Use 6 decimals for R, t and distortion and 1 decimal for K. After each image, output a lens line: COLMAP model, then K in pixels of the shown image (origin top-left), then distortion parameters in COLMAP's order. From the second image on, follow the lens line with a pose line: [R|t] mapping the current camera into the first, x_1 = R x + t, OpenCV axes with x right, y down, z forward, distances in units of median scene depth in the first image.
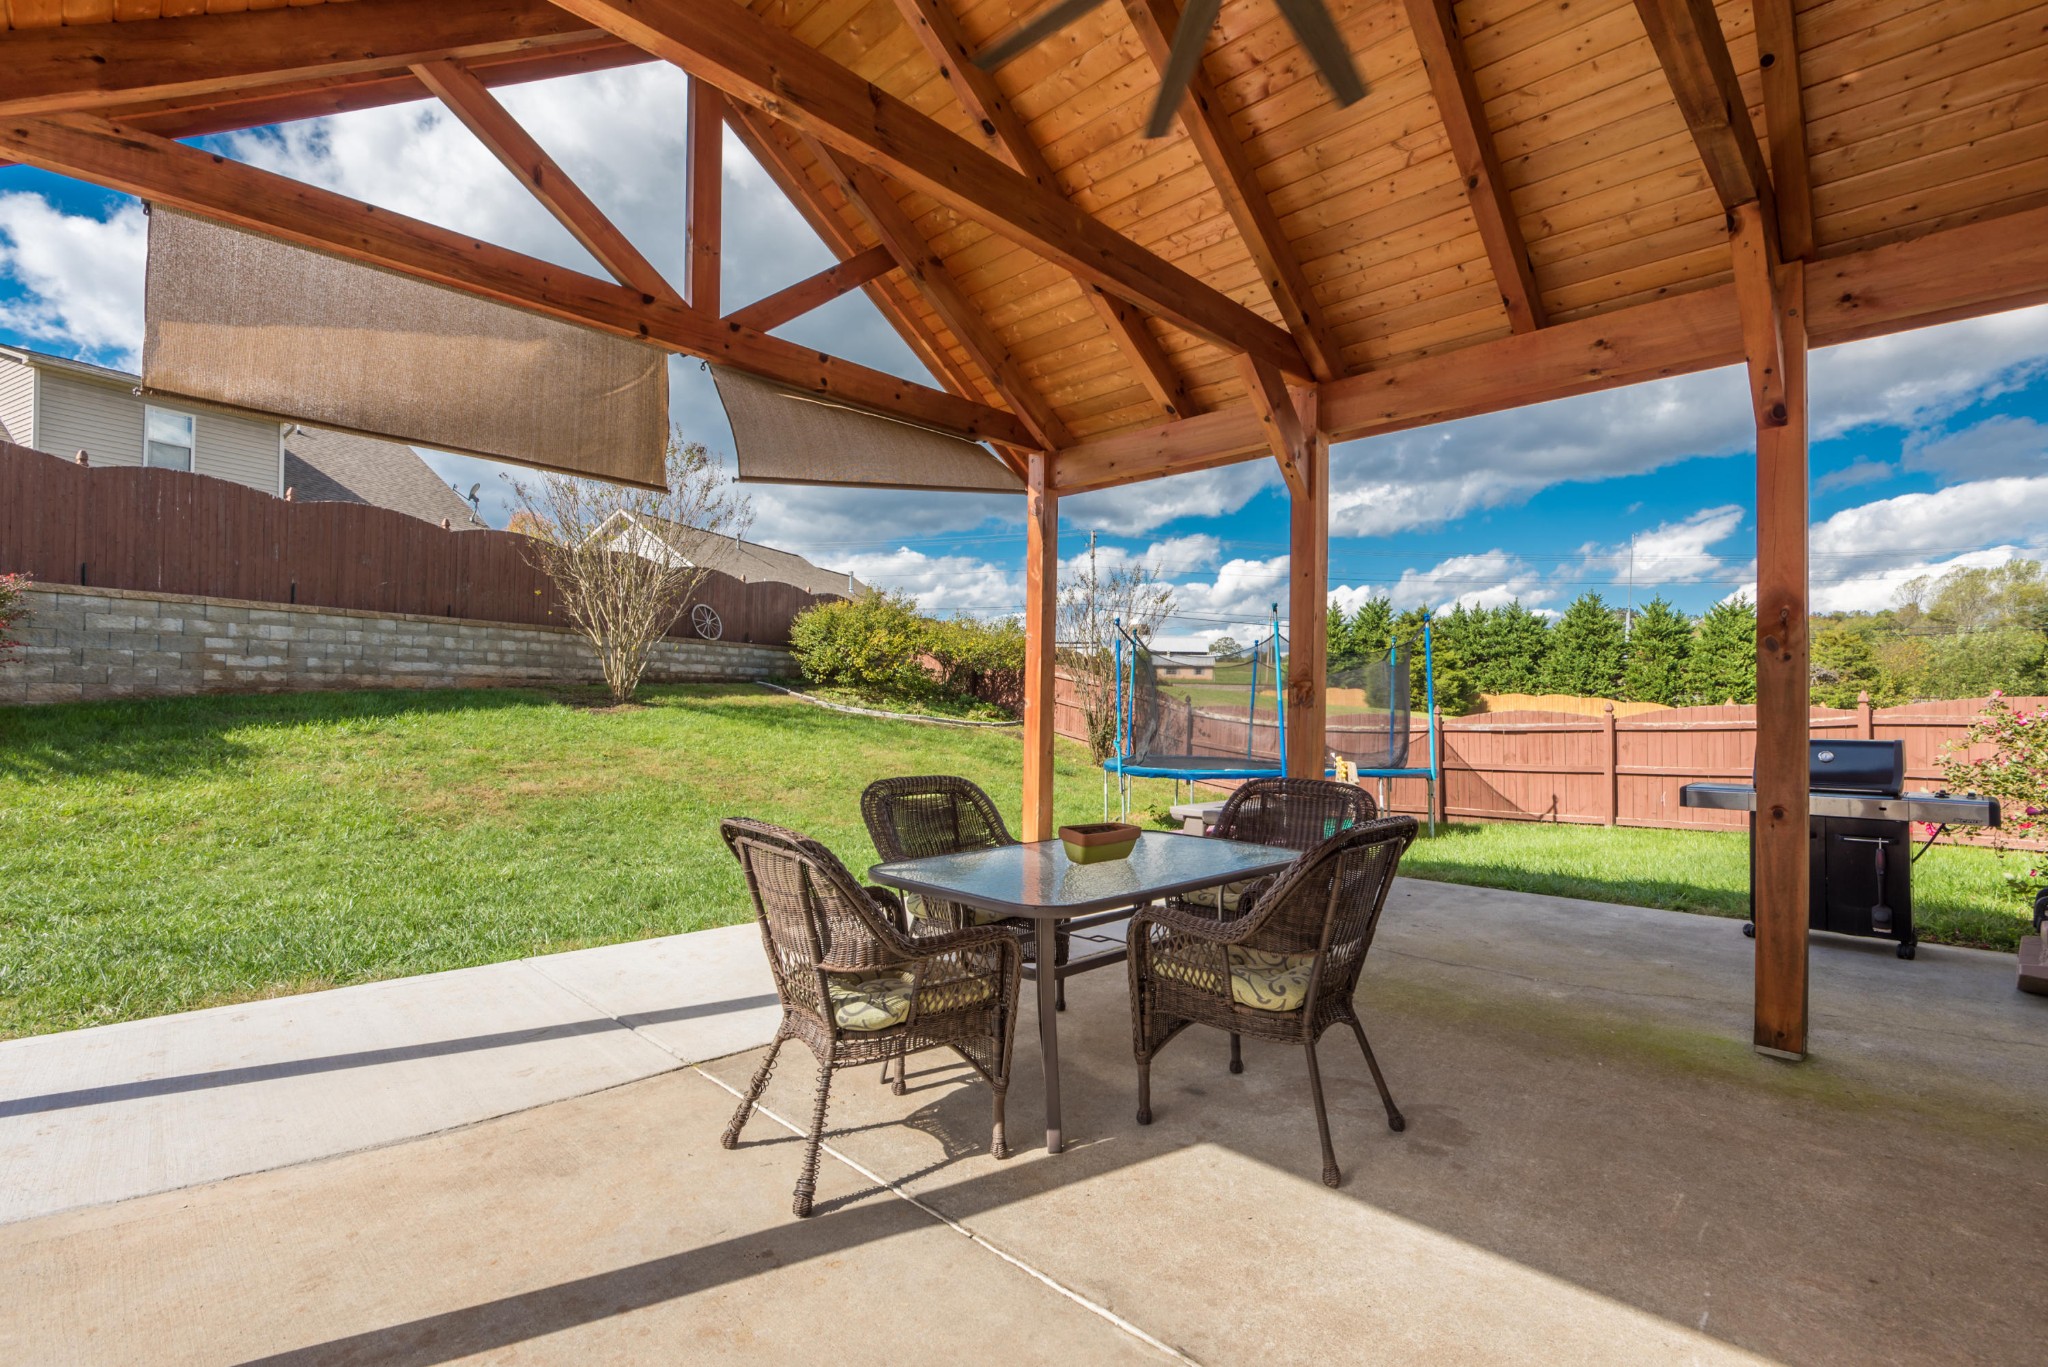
lens RADIAL K [[925.1, 0, 1019.1], [0, 925.1, 690.3], [0, 0, 1]] dist [0.033282, -0.016814]
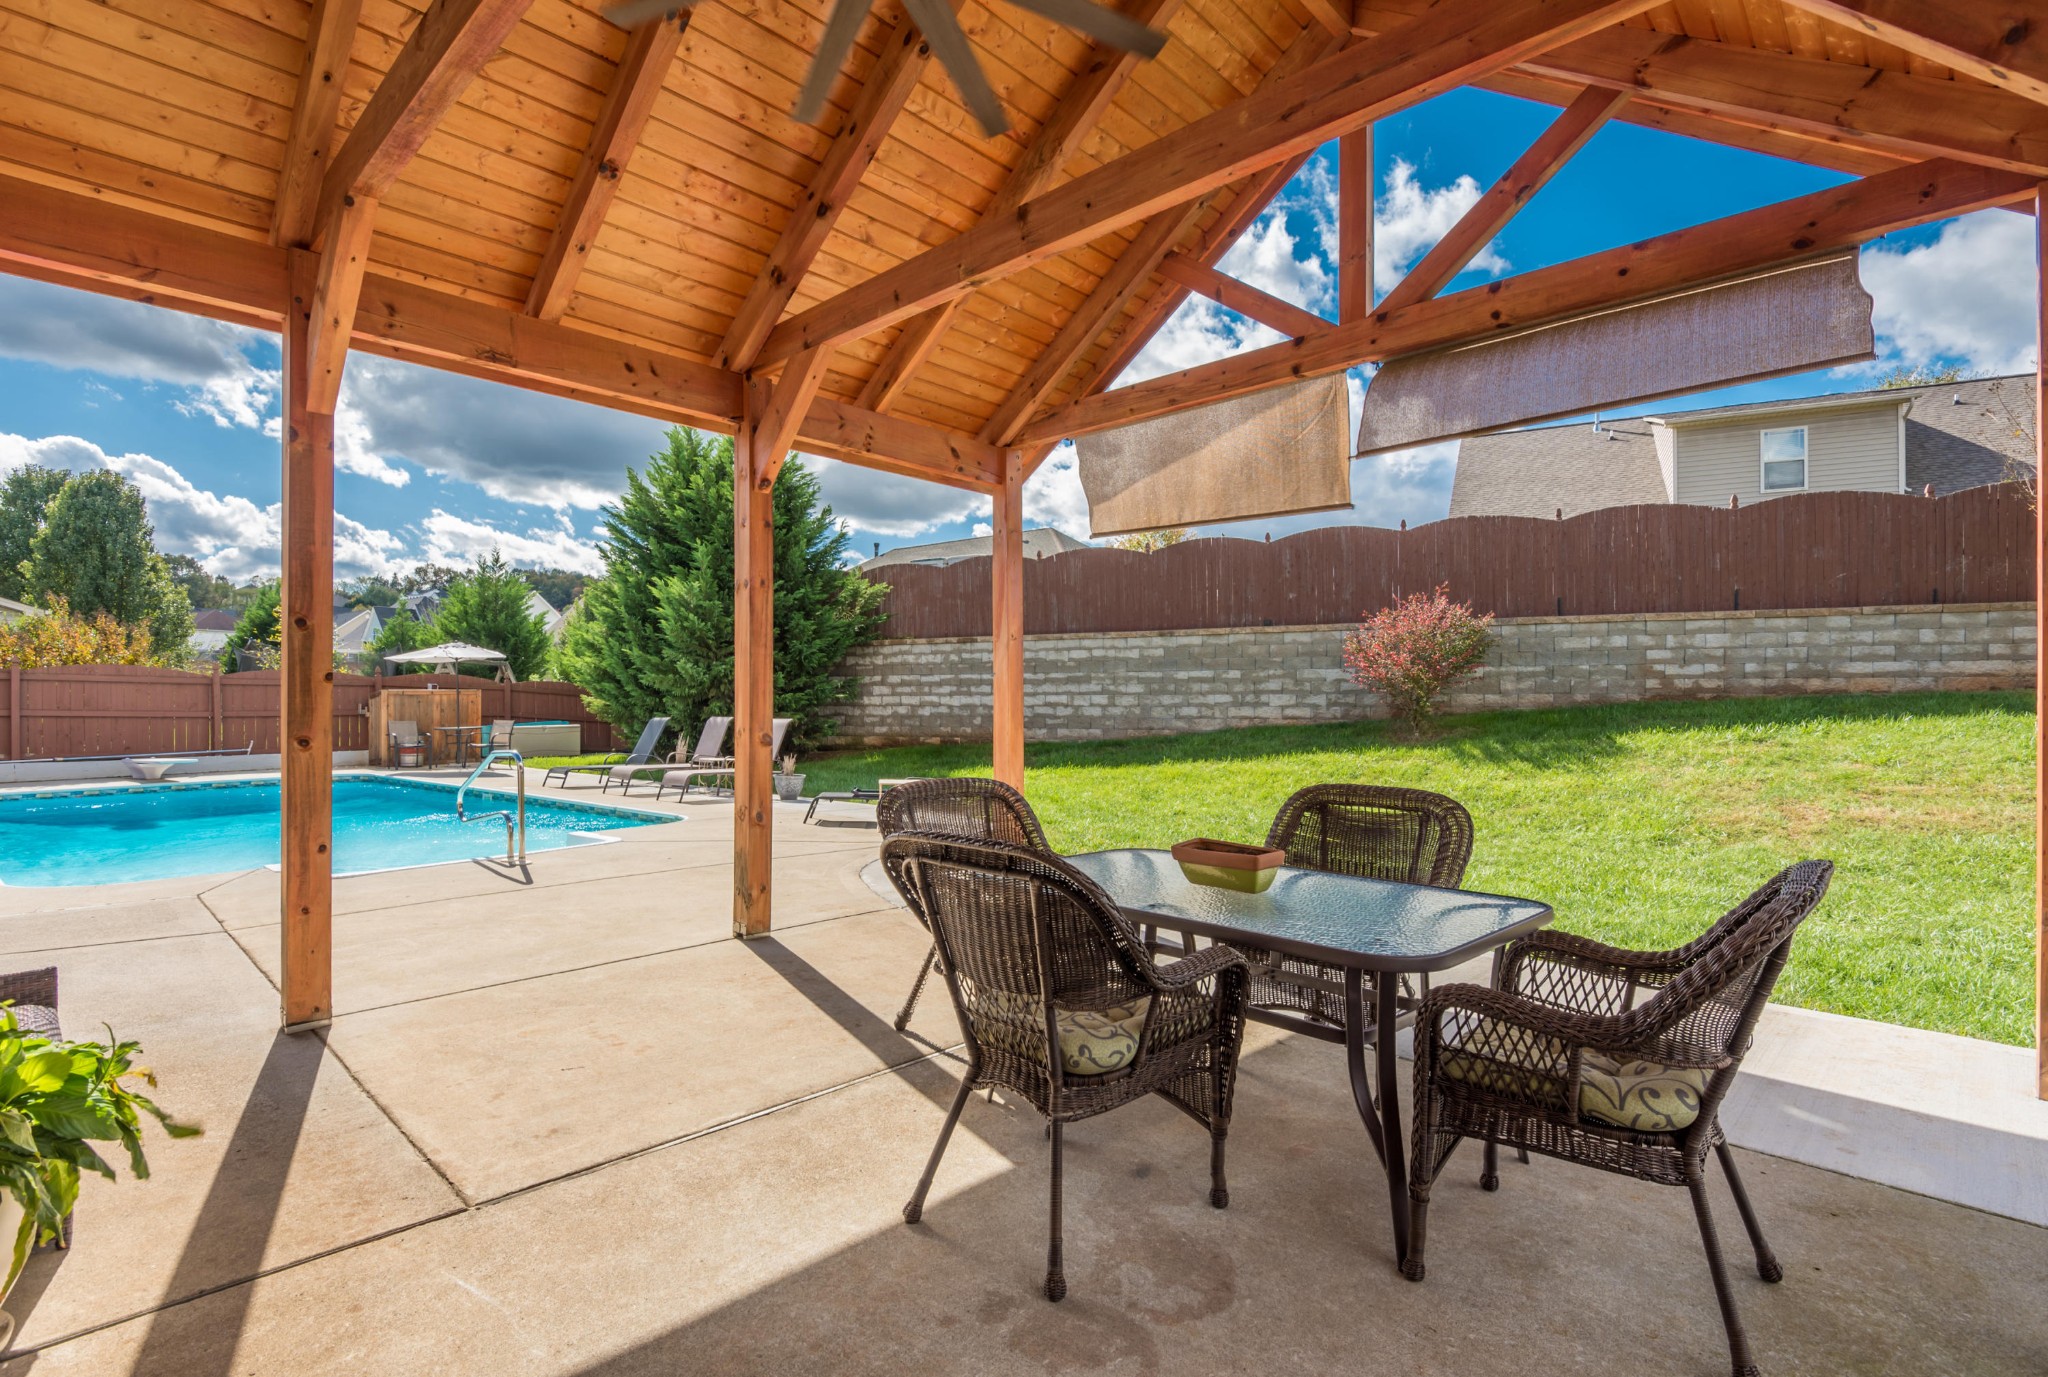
lens RADIAL K [[987.0, 0, 1024.0], [0, 987.0, 688.5], [0, 0, 1]] dist [0.003566, -0.000122]
pose [[0.003154, -0.022152, -0.999750, 0.287655], [0.009972, 0.999706, -0.022119, 0.007390], [0.999945, -0.009900, 0.003374, 0.244374]]
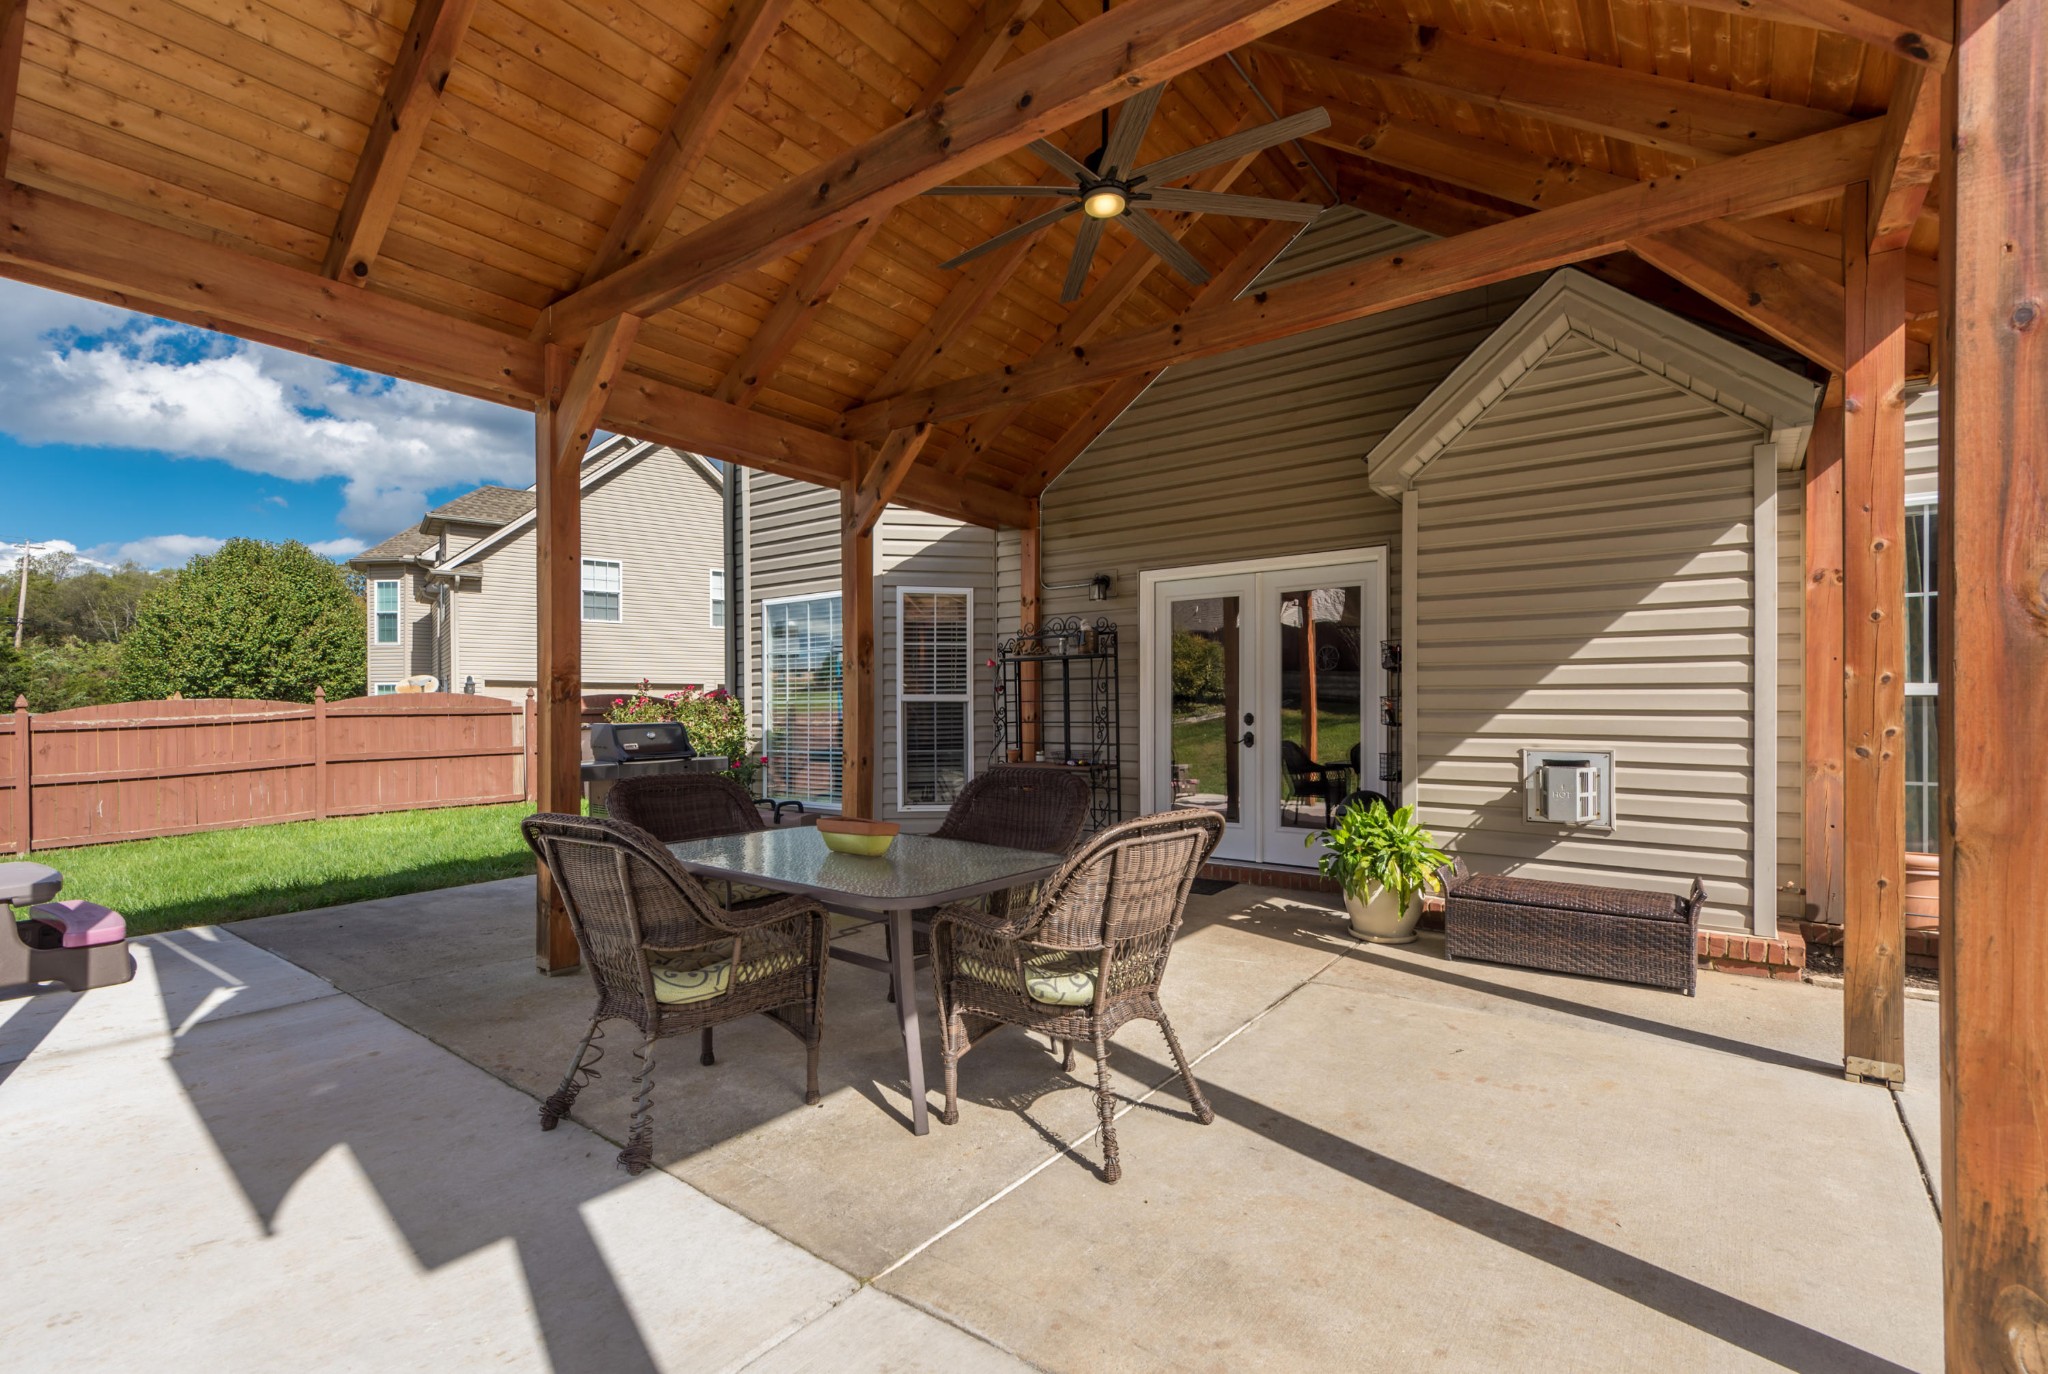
lens RADIAL K [[925.1, 0, 1019.1], [0, 925.1, 693.8], [0, 0, 1]] dist [0.033282, -0.016814]
pose [[-0.122906, 0.001406, 0.992417, -0.283353], [-0.011809, 0.999926, -0.002879, 0.002998], [-0.992348, -0.012073, -0.122880, 0.282851]]
